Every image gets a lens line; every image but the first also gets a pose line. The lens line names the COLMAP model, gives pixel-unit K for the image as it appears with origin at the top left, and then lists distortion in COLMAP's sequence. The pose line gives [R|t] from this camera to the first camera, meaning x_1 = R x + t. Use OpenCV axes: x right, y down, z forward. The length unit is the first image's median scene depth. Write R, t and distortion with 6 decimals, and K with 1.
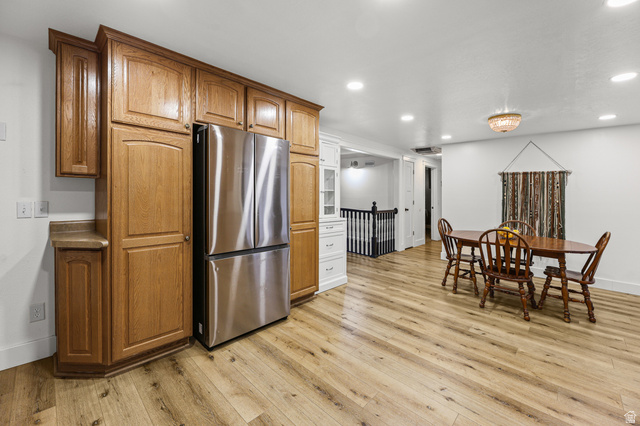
lens RADIAL K [[267.0, 0, 320.4], [0, 267.0, 192.4], [0, 0, 1]] dist [-0.000477, -0.000163]
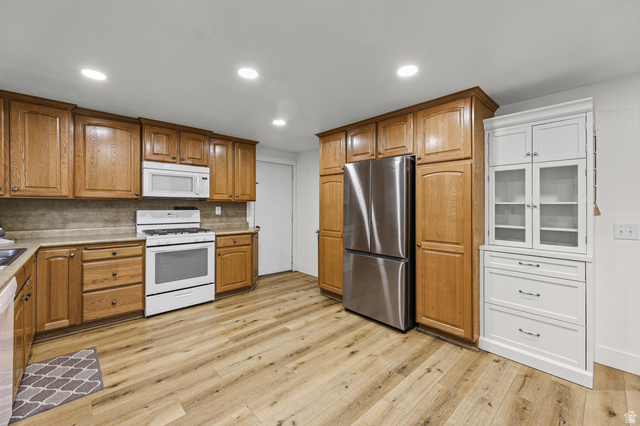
lens RADIAL K [[257.9, 0, 320.9], [0, 257.9, 211.2], [0, 0, 1]] dist [-0.000189, 0.000018]
pose [[-0.058764, -0.006336, -0.998252, 0.806976], [-0.007763, 0.999953, -0.005890, 0.021667], [0.998242, 0.007403, -0.058811, 0.697036]]
